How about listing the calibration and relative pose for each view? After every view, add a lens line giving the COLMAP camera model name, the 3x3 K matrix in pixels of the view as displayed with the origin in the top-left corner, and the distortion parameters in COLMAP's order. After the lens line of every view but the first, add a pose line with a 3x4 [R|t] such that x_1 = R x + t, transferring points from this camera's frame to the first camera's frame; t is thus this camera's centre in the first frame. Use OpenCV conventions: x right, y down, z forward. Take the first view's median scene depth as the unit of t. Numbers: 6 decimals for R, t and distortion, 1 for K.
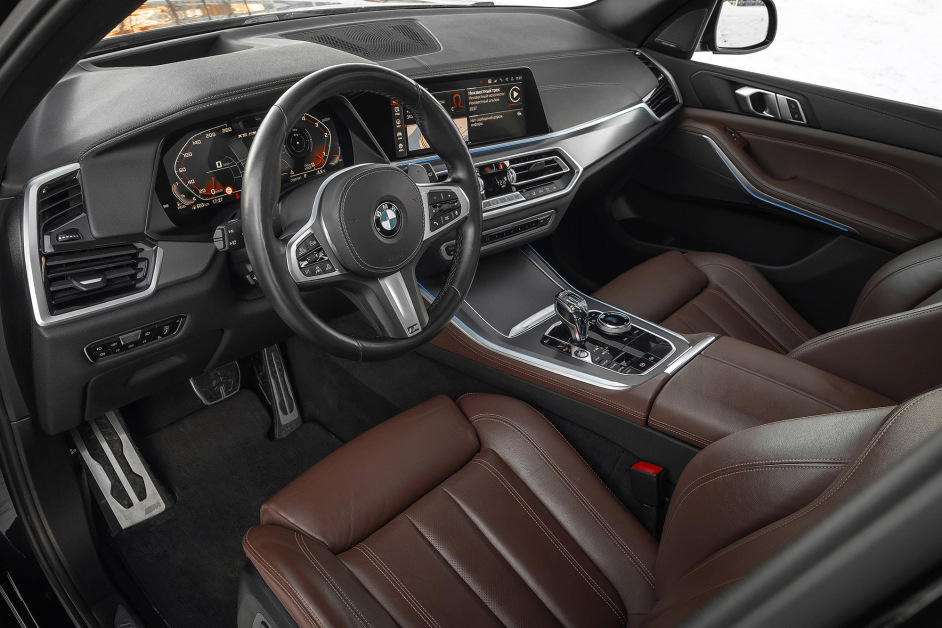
lens RADIAL K [[709.9, 0, 430.1], [0, 709.9, 325.8], [0, 0, 1]] dist [-0.028570, 0.014307]
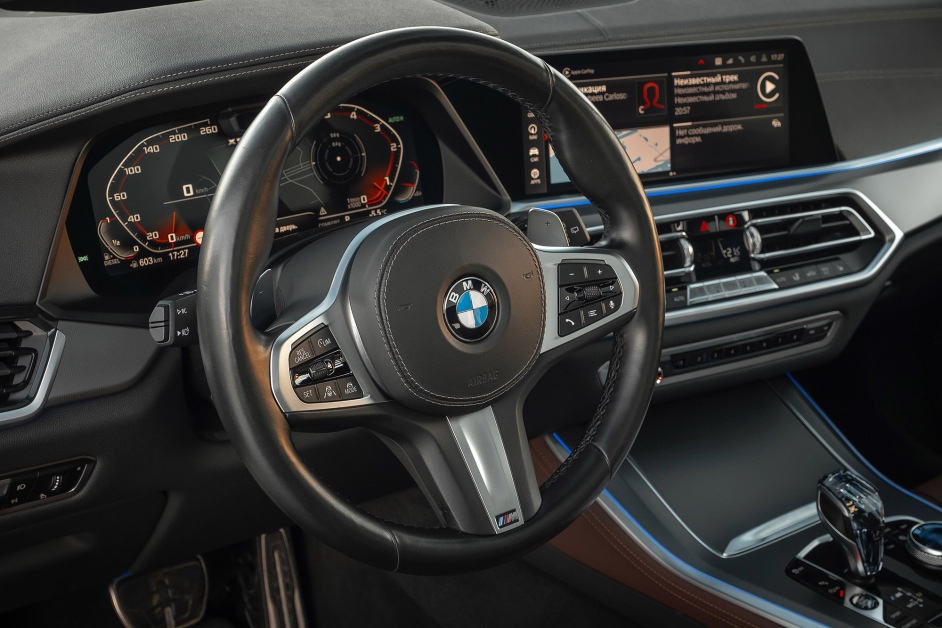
lens RADIAL K [[1469.4, 0, 479.5], [0, 1469.4, 312.6], [0, 0, 1]] dist [-0.007300, 0.000000]
pose [[0.988734, 0.064104, -0.135262, 0.073236], [-0.083165, 0.986604, -0.140342, 0.006389], [0.124454, 0.150010, 0.980820, -0.066677]]
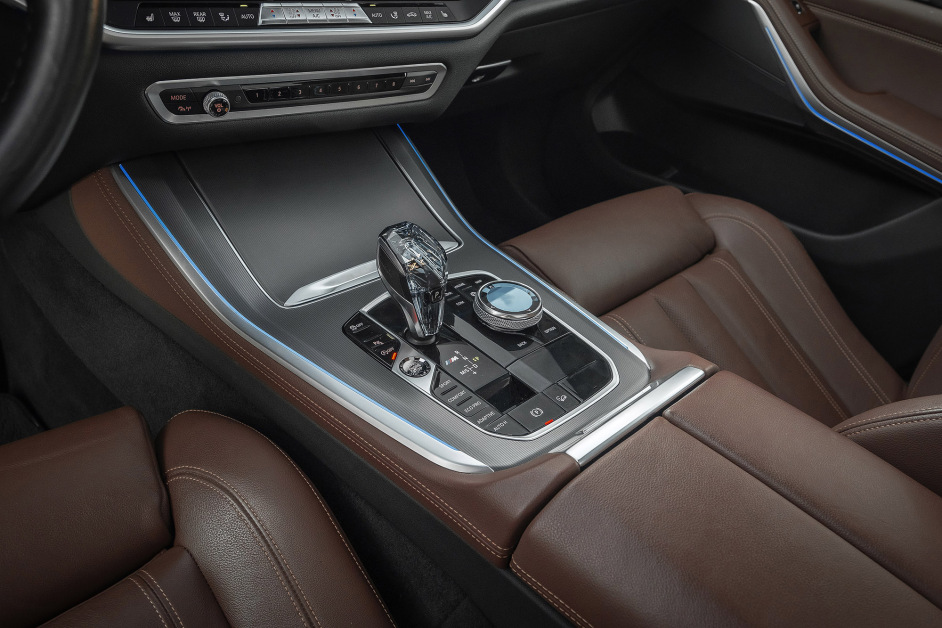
lens RADIAL K [[733.1, 0, 485.7], [0, 733.1, 344.4], [0, 0, 1]] dist [-0.017372, -0.002315]
pose [[0.988666, 0.123504, 0.085365, 0.214749], [-0.133228, 0.983843, 0.119600, -0.037484], [-0.069215, -0.129617, 0.989145, 0.526902]]
